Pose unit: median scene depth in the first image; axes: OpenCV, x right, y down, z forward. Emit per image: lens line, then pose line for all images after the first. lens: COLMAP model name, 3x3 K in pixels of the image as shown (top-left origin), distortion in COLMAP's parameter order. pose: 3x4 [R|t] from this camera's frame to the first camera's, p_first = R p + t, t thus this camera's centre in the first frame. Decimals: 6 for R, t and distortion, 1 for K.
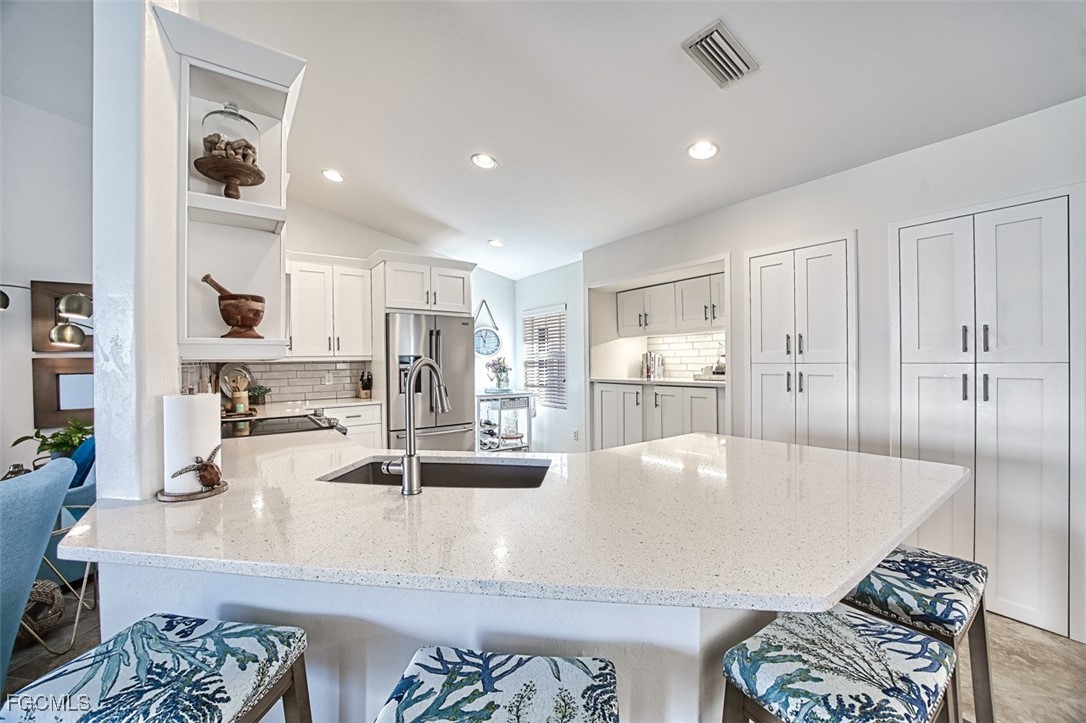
lens RADIAL K [[422.1, 0, 544.9], [0, 422.1, 362.8], [0, 0, 1]] dist [-0.020451, 0.000345]
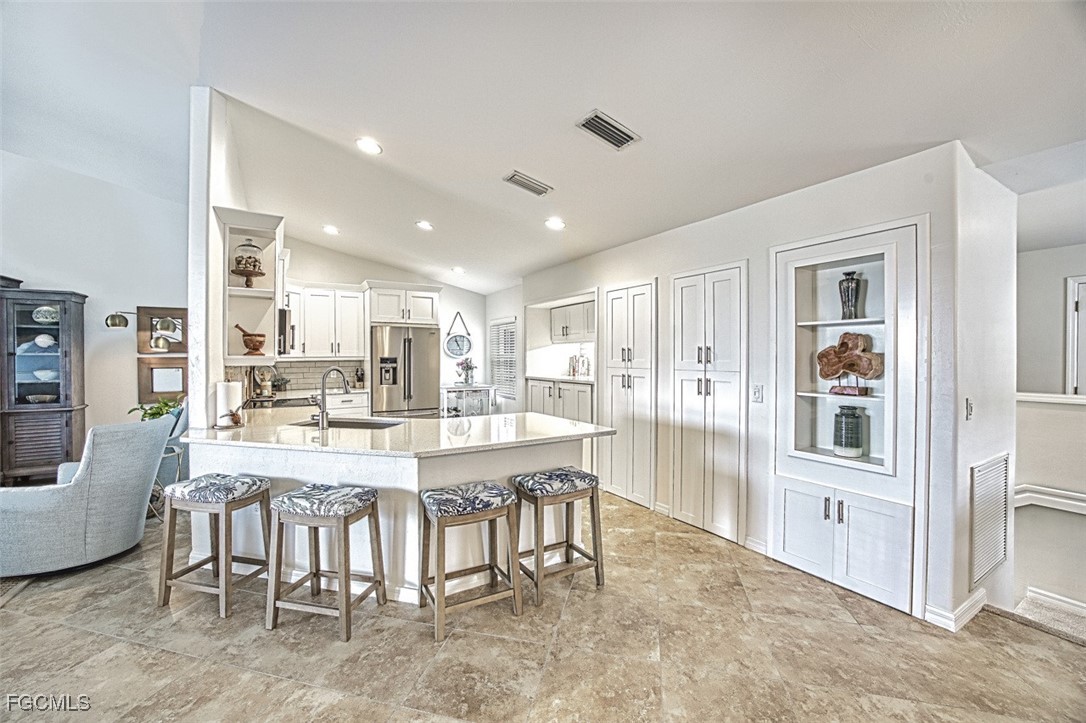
lens RADIAL K [[448.8, 0, 549.5], [0, 448.8, 359.6], [0, 0, 1]] dist [0.000212, 0.001451]
pose [[0.993620, 0.011223, -0.112216, 0.470481], [-0.010448, 0.999917, 0.007487, -0.033904], [0.112291, -0.006267, 0.993656, -0.500339]]
